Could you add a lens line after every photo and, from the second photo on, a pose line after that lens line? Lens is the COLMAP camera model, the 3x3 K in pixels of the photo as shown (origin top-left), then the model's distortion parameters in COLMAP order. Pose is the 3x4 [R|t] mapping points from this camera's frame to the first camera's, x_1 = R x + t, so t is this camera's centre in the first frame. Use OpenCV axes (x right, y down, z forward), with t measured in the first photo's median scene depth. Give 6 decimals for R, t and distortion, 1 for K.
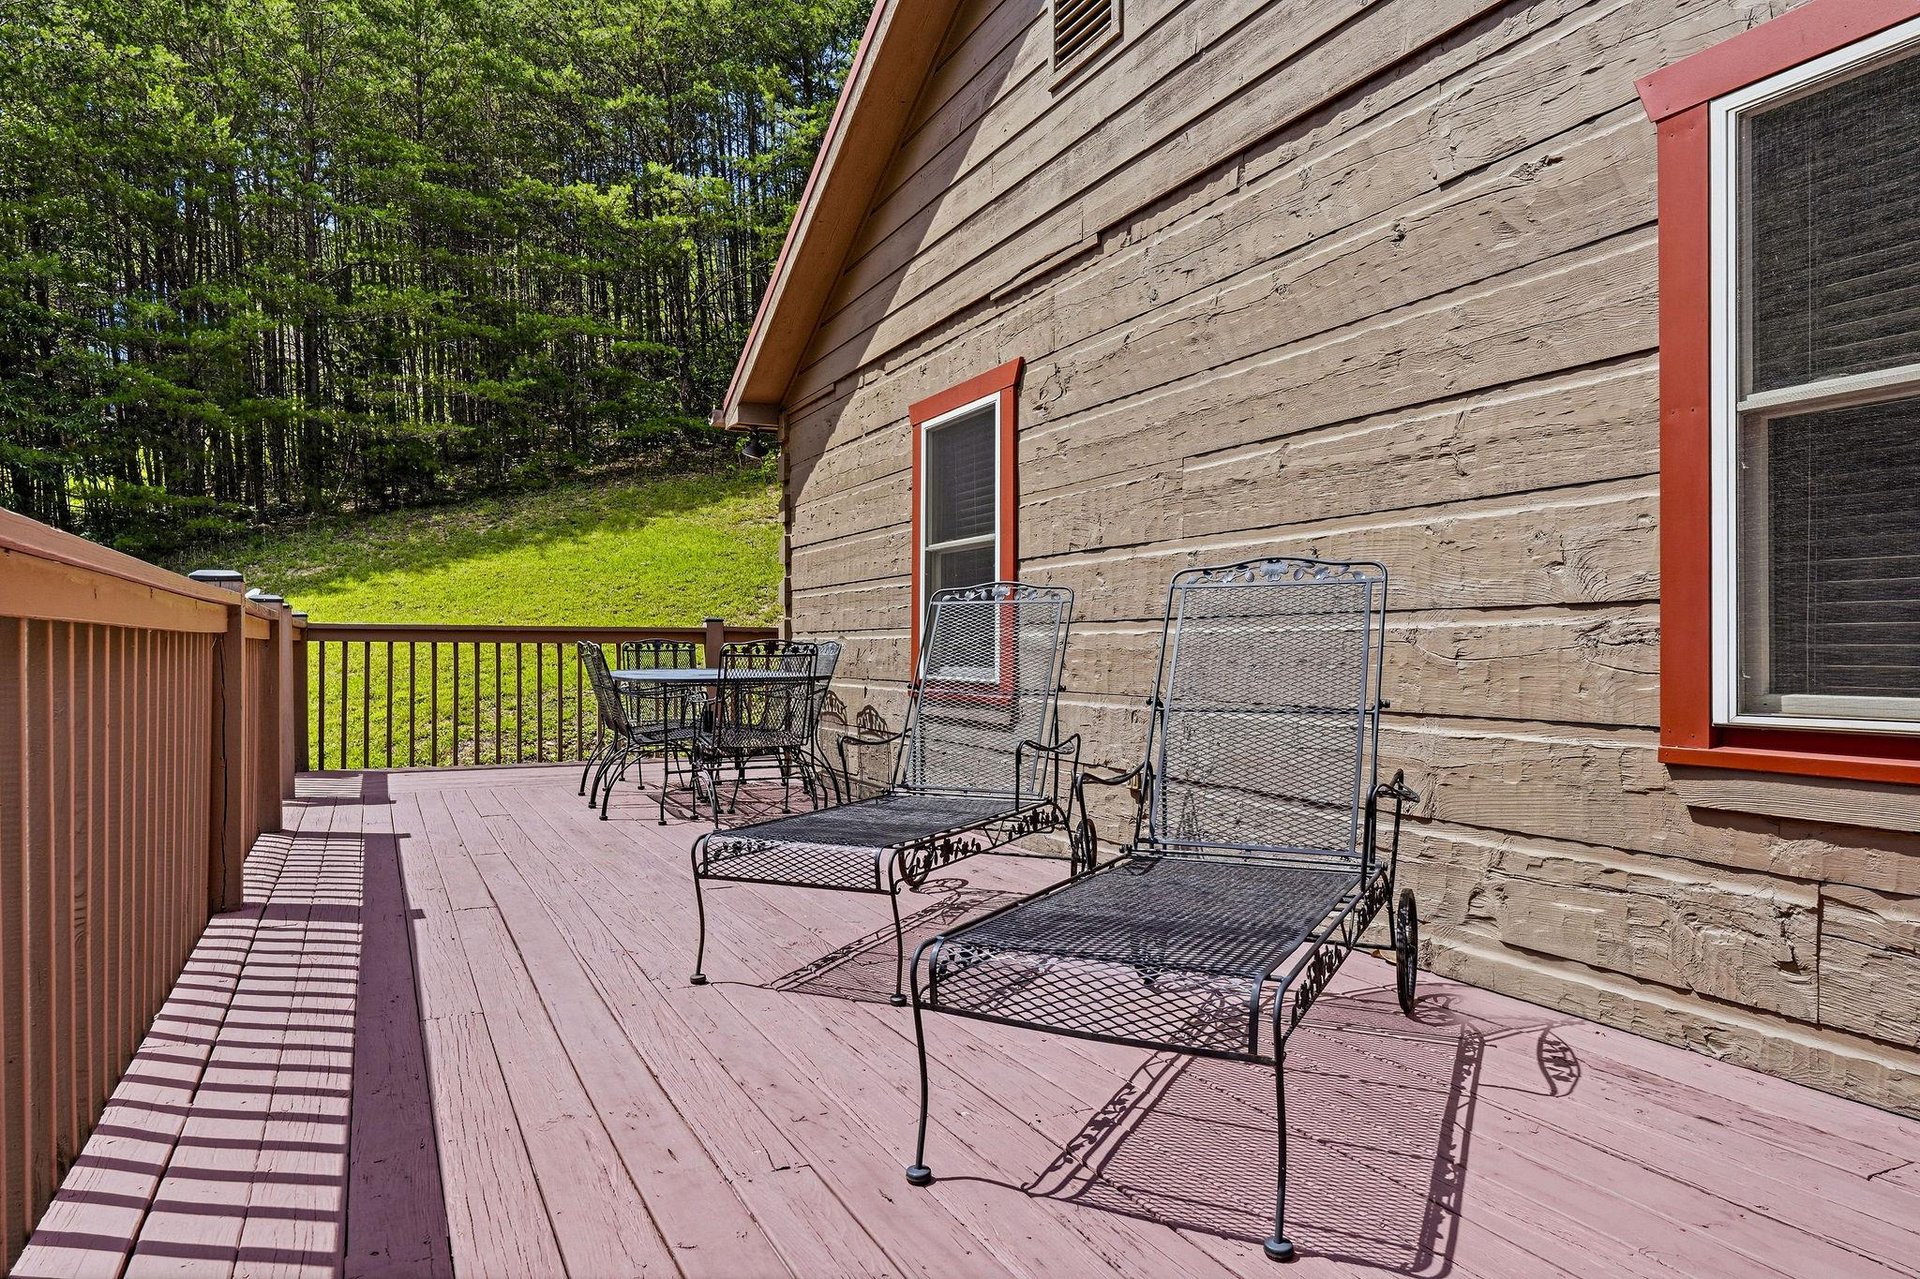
lens RADIAL K [[1242.9, 0, 958.4], [0, 1242.9, 638.6], [0, 0, 1]] dist [-0.006838, 0.000045]
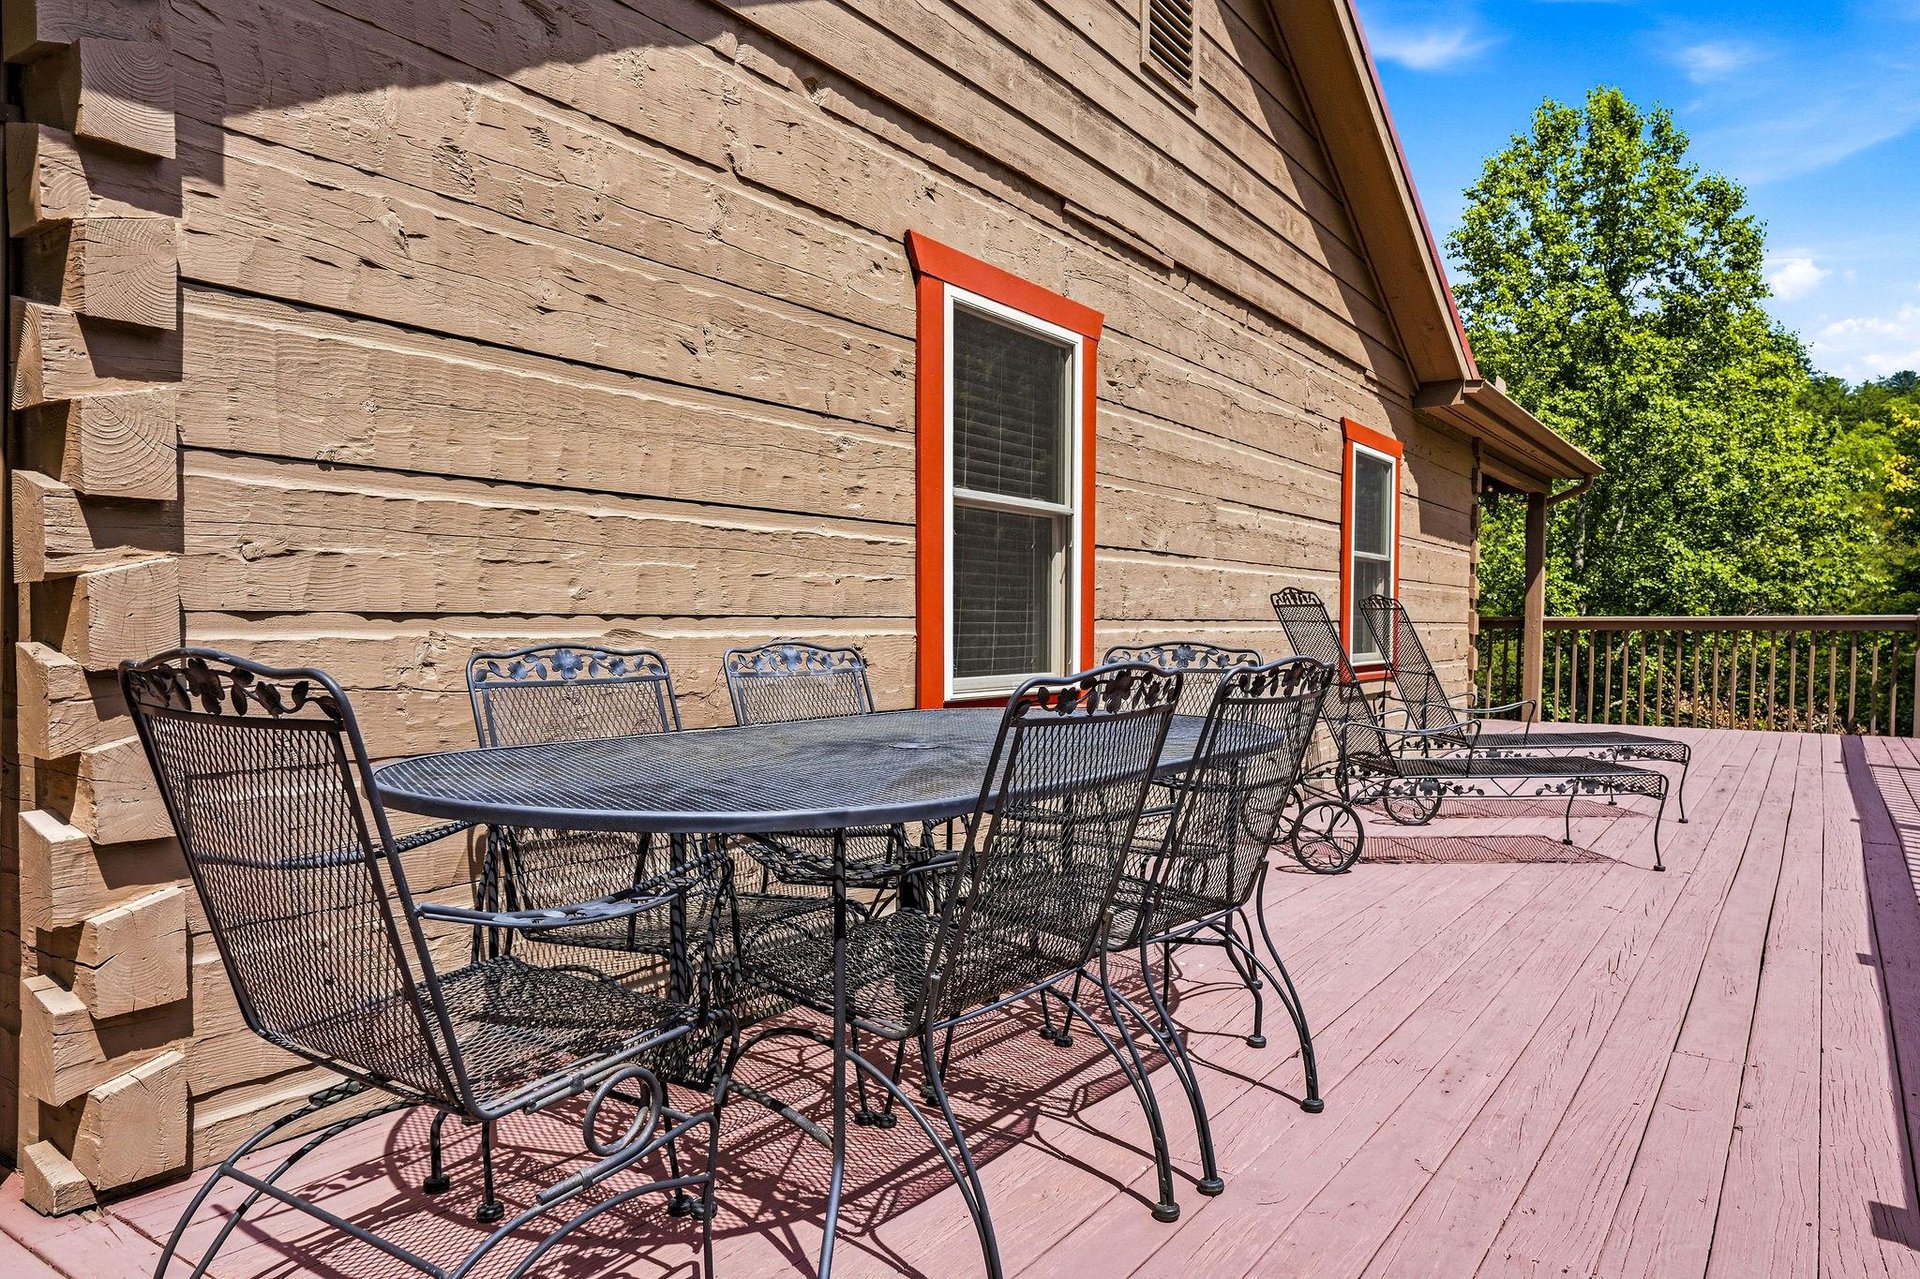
lens RADIAL K [[1242.9, 0, 963.5], [0, 1242.9, 646.0], [0, 0, 1]] dist [-0.006838, 0.000045]
pose [[-0.494700, -0.024636, 0.868715, -0.670082], [-0.017536, 0.999678, 0.018364, -0.007177], [-0.868887, -0.006149, -0.494972, 1.523113]]
